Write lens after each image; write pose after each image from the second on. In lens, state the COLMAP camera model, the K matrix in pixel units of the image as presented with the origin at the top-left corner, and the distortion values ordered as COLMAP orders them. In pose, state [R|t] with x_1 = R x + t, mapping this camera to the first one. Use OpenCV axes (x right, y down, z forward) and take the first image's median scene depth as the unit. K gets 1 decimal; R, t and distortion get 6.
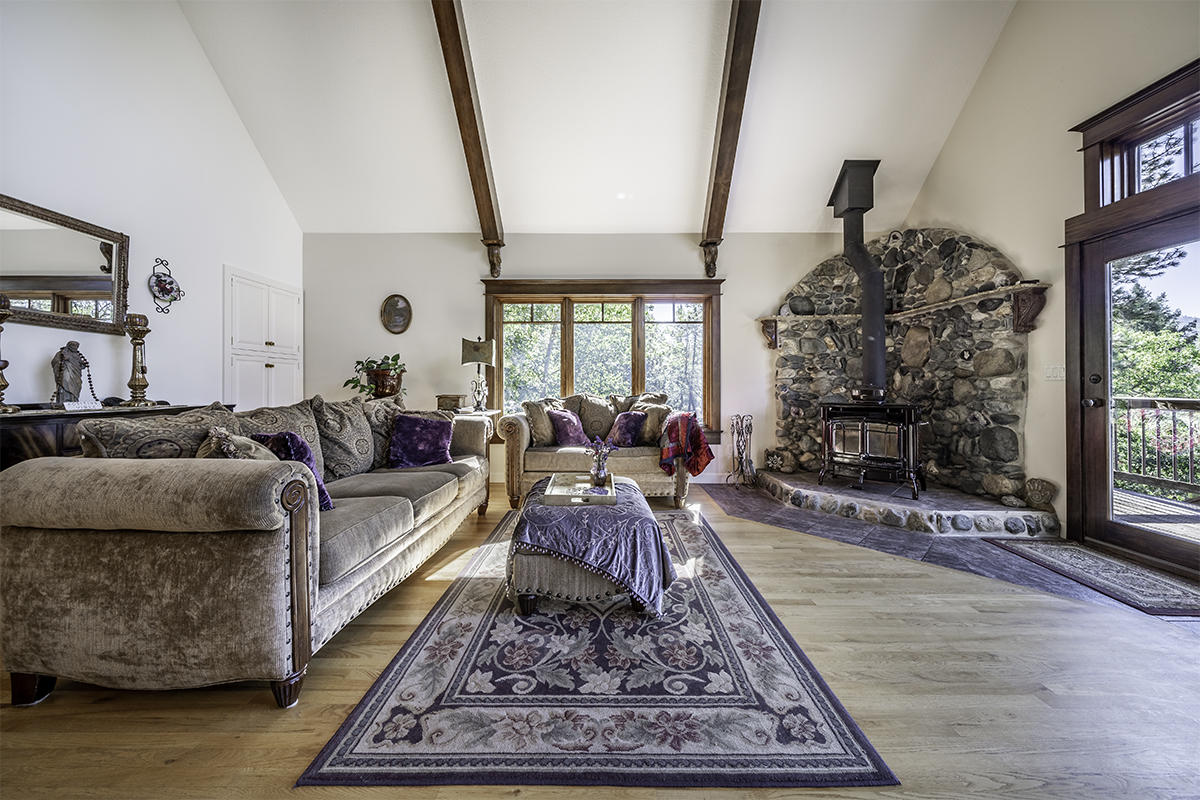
lens RADIAL K [[415.6, 0, 605.0], [0, 415.6, 384.3], [0, 0, 1]] dist [0.002202, 0.000092]
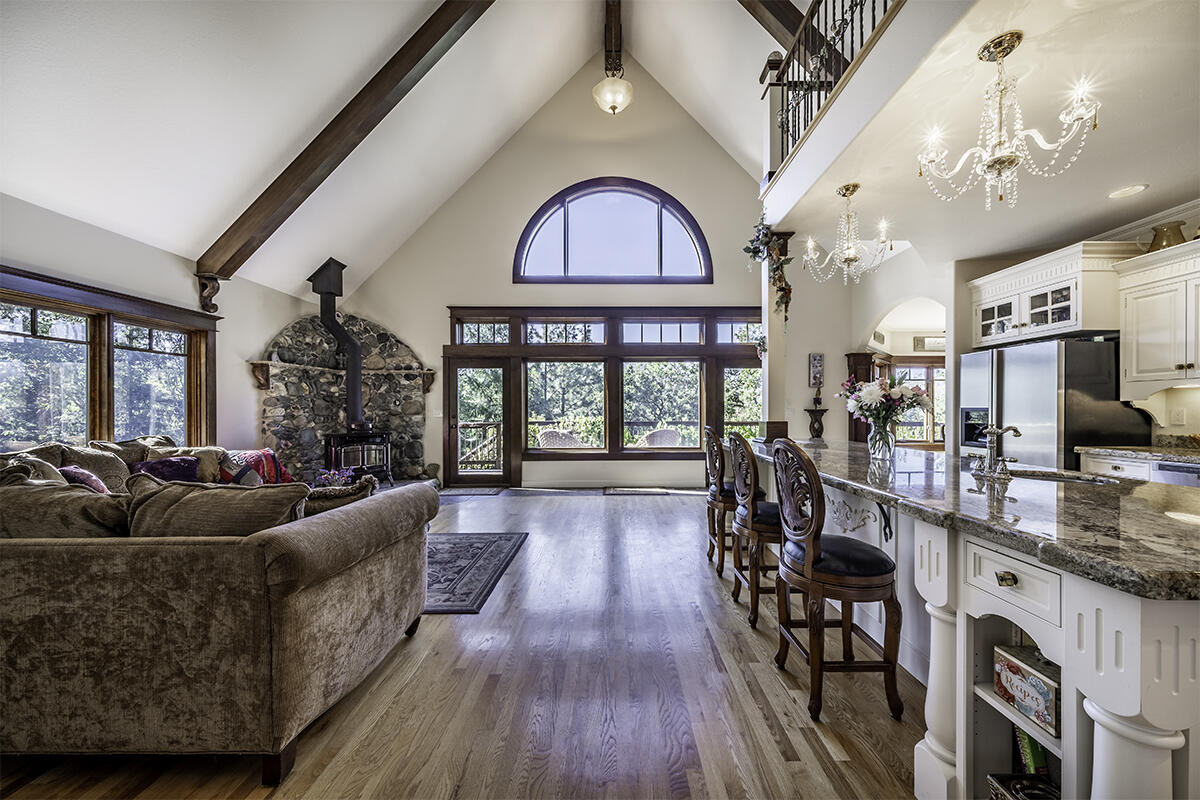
lens RADIAL K [[415.6, 0, 602.9], [0, 415.6, 409.9], [0, 0, 1]] dist [0.002202, 0.000092]
pose [[0.012063, 0.001000, 0.999927, -0.909512], [0.001342, 0.999999, -0.001017, -0.036095], [-0.999926, 0.001354, 0.012062, 0.095294]]
